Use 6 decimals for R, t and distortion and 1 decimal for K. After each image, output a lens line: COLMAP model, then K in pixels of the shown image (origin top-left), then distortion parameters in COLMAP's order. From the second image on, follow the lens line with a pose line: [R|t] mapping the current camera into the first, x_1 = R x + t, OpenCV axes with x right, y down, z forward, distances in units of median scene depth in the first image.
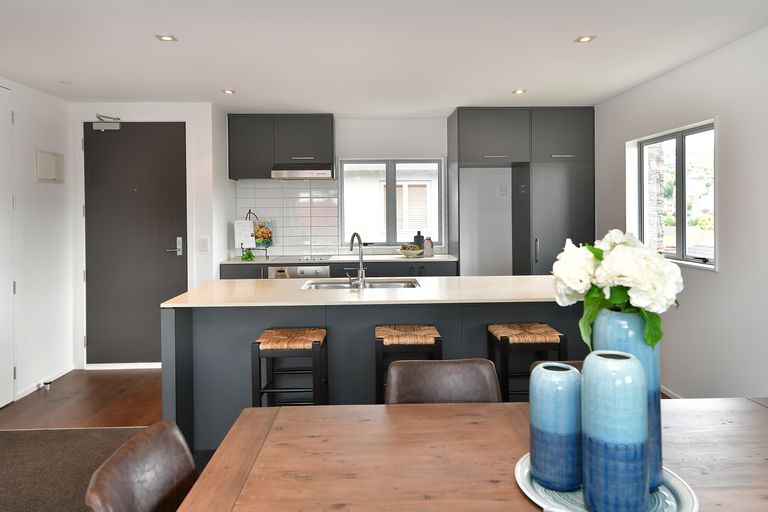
lens RADIAL K [[507.9, 0, 382.3], [0, 507.9, 224.5], [0, 0, 1]] dist [0.022953, -0.000812]
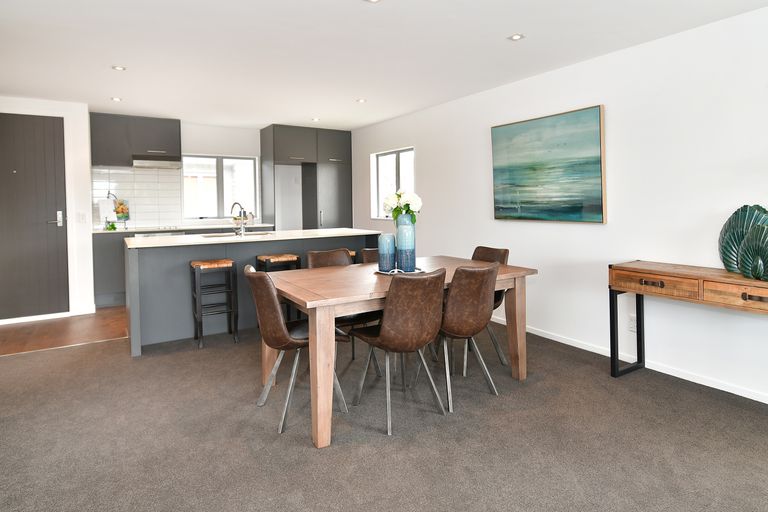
lens RADIAL K [[432.4, 0, 384.0], [0, 432.4, 256.0], [0, 0, 1]] dist [0.031256, 0.000330]
pose [[0.855126, -0.067627, 0.513991, -0.249709], [0.019393, 0.994934, 0.098641, 0.038731], [-0.518058, -0.074383, 0.852105, -0.296784]]
